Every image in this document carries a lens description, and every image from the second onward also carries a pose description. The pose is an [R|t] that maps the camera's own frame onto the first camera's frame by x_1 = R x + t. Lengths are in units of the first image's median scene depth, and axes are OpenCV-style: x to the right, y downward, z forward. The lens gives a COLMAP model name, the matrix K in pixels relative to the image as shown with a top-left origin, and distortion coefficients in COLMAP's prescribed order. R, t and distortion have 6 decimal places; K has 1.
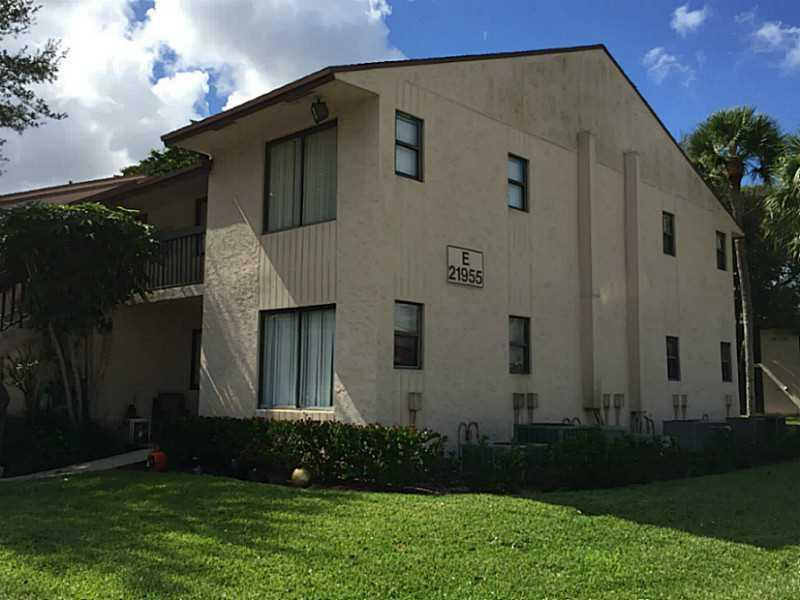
lens RADIAL K [[686.9, 0, 397.8], [0, 686.9, 294.8], [0, 0, 1]] dist [0.067415, -0.087088]
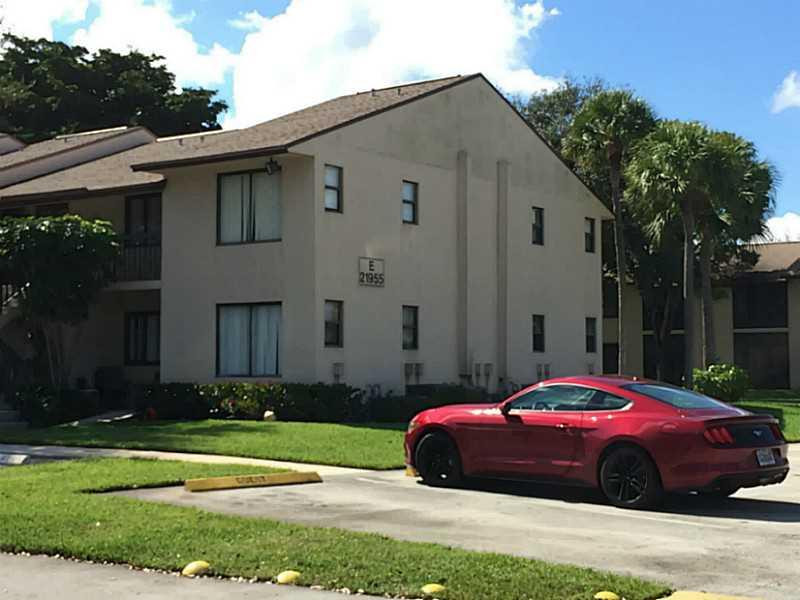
lens RADIAL K [[686.9, 0, 397.8], [0, 686.9, 294.8], [0, 0, 1]] dist [0.067415, -0.087088]
pose [[0.987872, 0.004370, 0.155209, -0.051345], [-0.010208, 0.999269, 0.036841, -0.037901], [-0.154935, -0.037978, 0.987194, -0.295927]]
